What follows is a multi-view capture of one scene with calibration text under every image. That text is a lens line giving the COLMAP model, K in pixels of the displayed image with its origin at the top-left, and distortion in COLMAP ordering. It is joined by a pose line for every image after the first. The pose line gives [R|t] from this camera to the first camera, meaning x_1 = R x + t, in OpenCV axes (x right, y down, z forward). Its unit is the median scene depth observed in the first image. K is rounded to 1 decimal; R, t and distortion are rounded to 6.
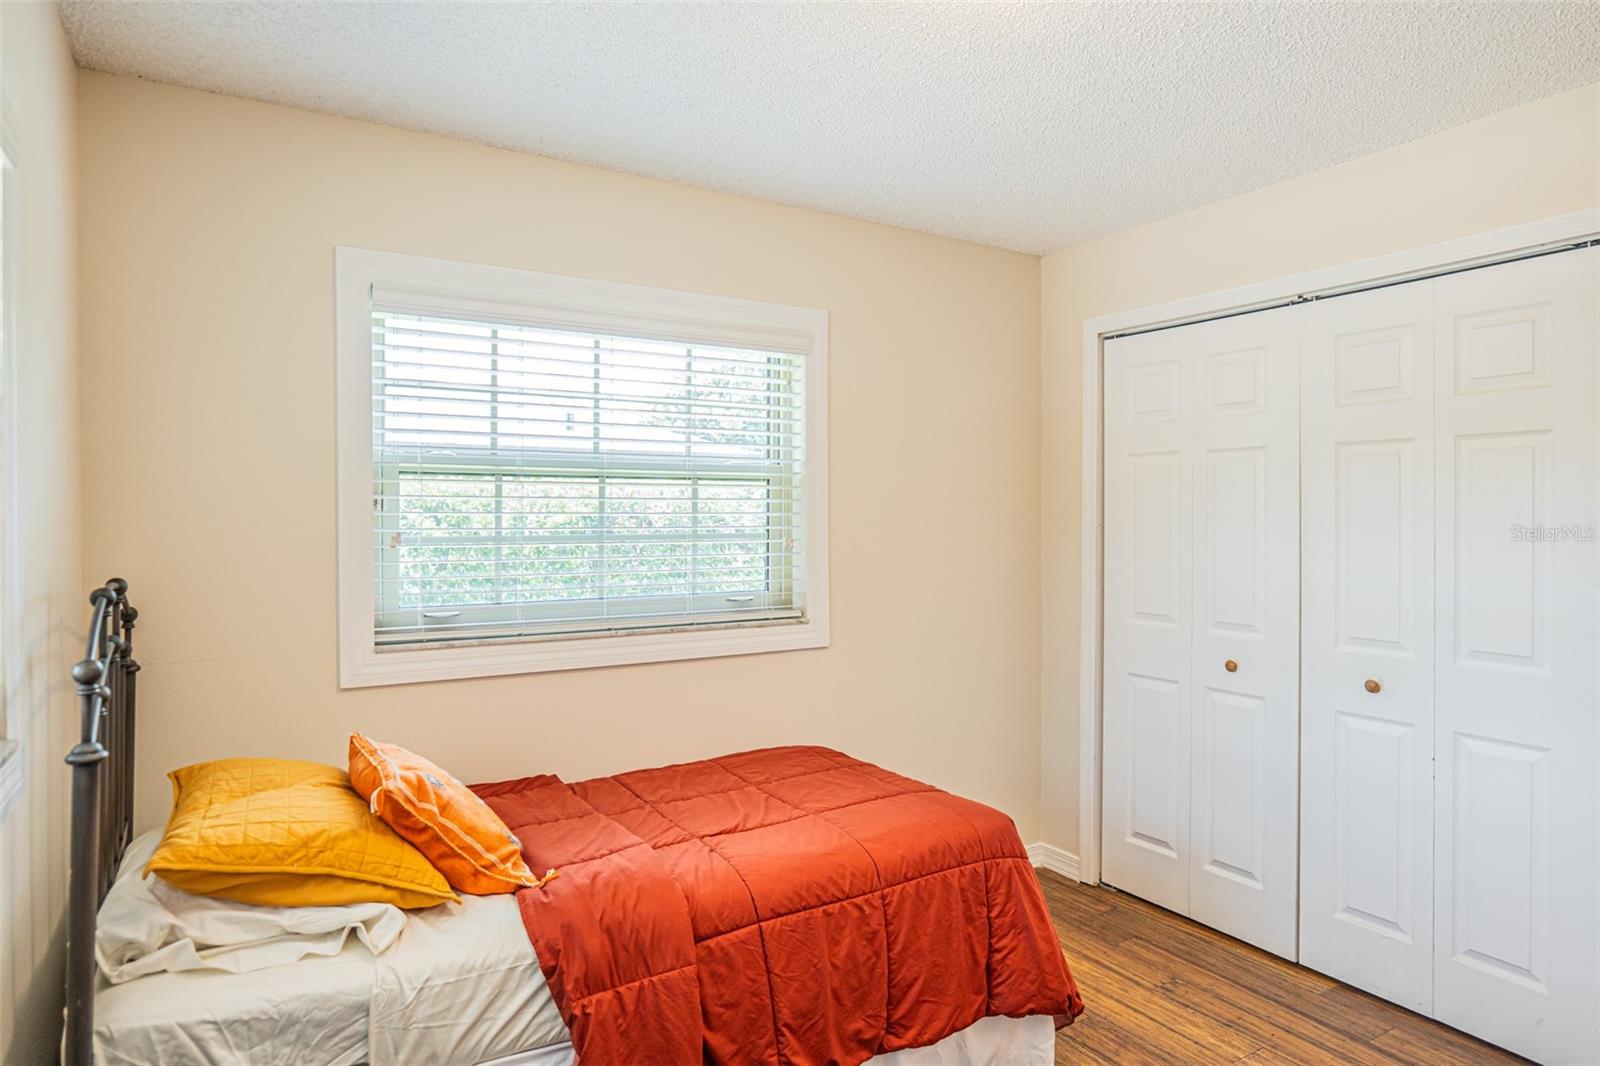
lens RADIAL K [[965.2, 0, 792.9], [0, 965.2, 540.3], [0, 0, 1]] dist [-0.029105, 0.027196]
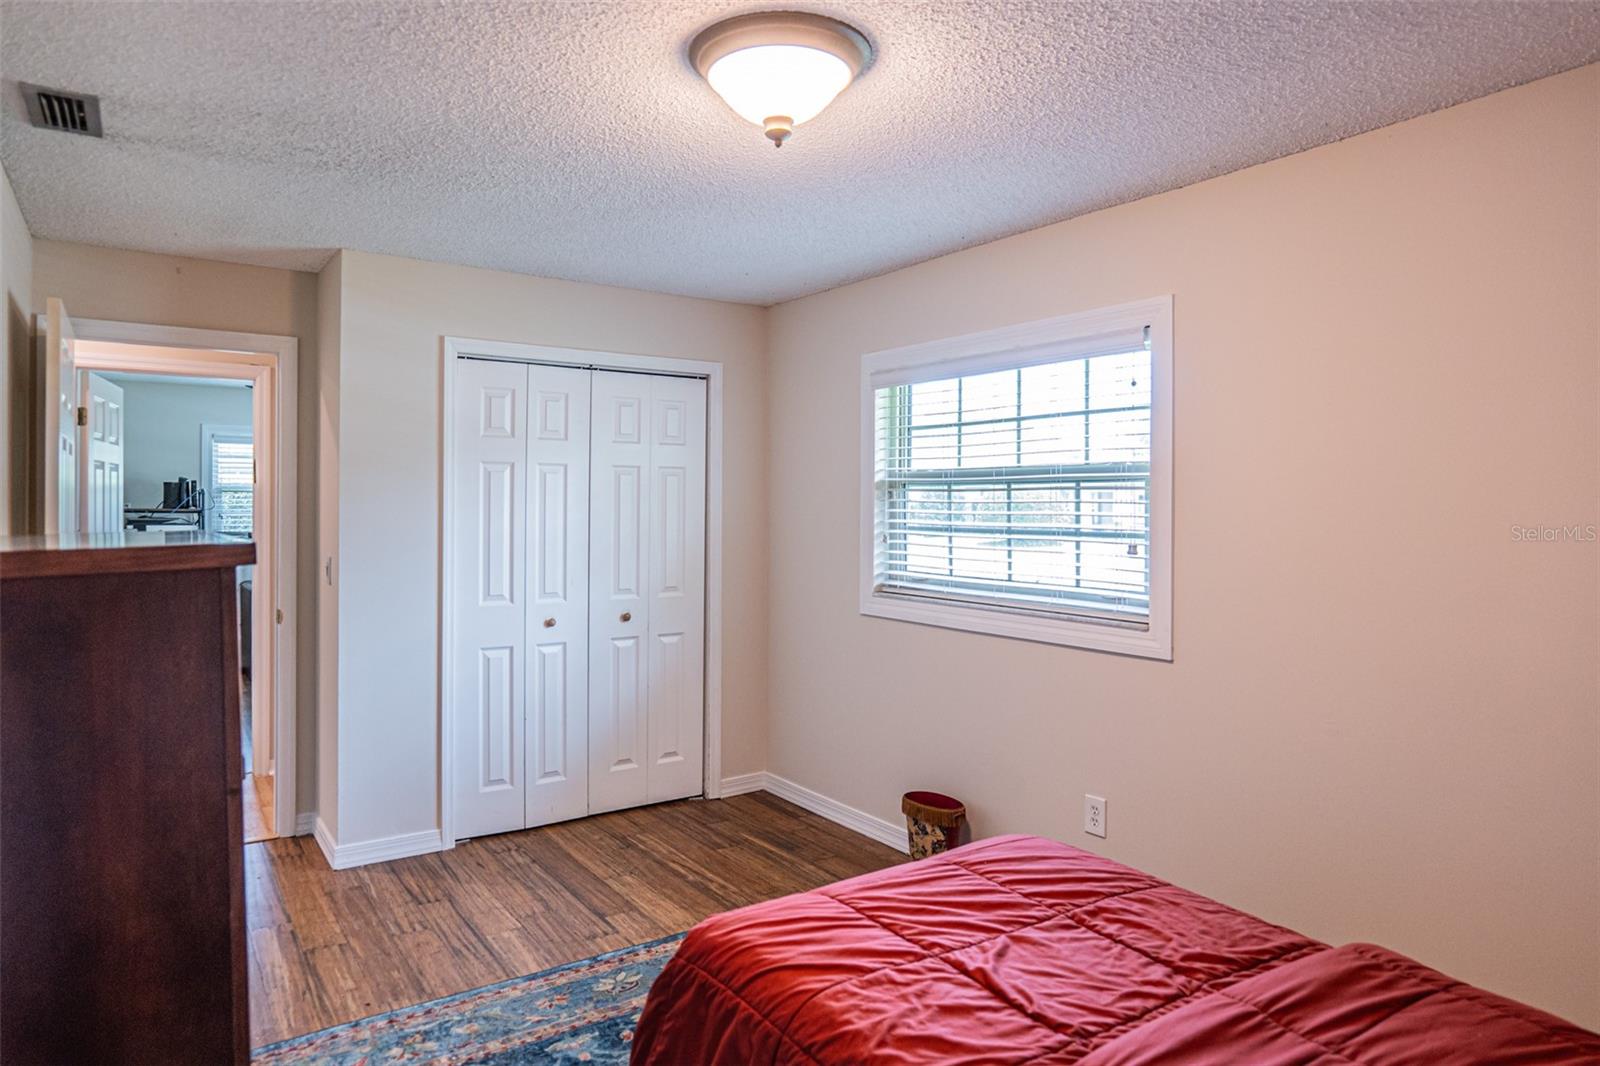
lens RADIAL K [[953.1, 0, 801.9], [0, 953.1, 536.8], [0, 0, 1]] dist [-0.035170, 0.022634]
pose [[0.064973, 0.028163, -0.997490, 1.016721], [-0.030717, 0.999184, 0.026210, -0.022804], [0.997414, 0.028937, 0.065785, 0.665765]]
